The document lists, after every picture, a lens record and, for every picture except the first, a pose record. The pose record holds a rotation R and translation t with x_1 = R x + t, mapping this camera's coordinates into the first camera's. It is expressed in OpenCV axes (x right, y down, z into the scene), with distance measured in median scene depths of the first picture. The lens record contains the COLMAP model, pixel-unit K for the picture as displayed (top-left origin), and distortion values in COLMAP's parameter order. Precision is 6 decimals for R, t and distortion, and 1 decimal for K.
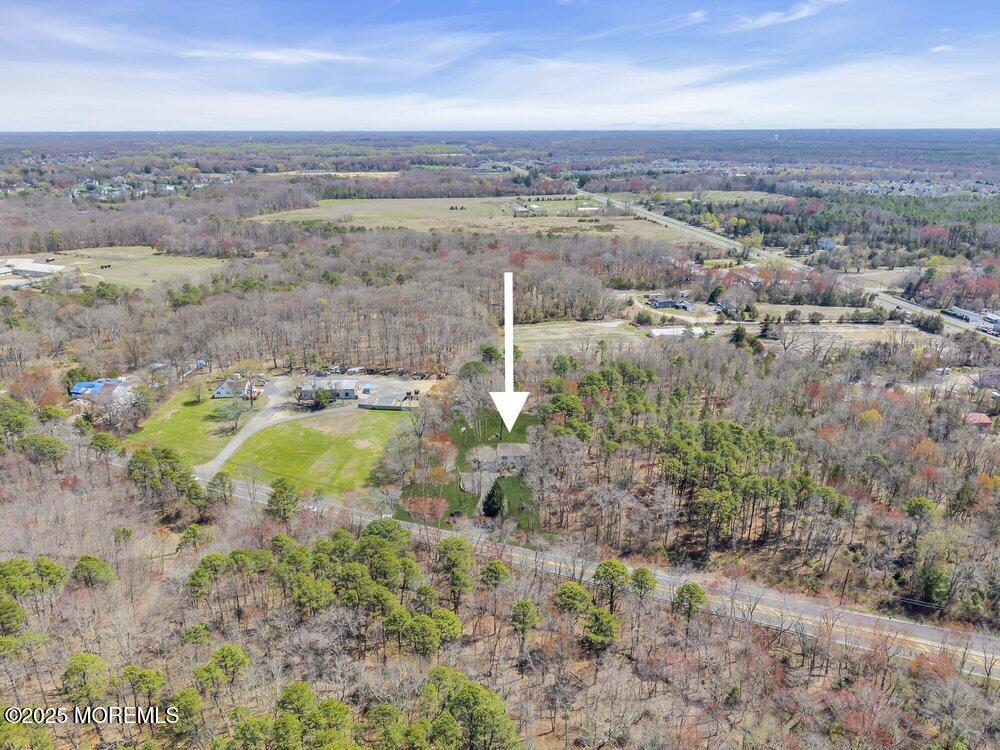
lens RADIAL K [[700.0, 0, 501.9], [0, 700.0, 376.2], [0, 0, 1]] dist [0.026764, -0.034046]
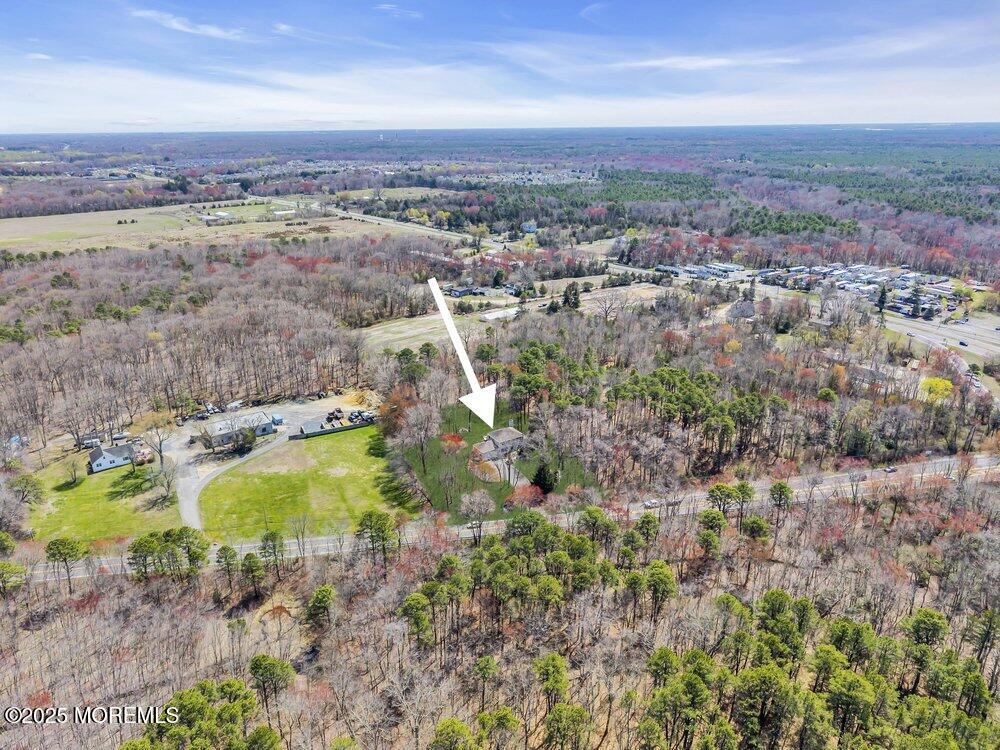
lens RADIAL K [[700.0, 0, 501.9], [0, 700.0, 376.2], [0, 0, 1]] dist [0.026764, -0.034046]
pose [[0.840870, -0.187063, 0.507883, -0.206305], [0.187687, 0.980927, 0.050554, -0.014698], [-0.507653, 0.052814, 0.859941, 0.042452]]
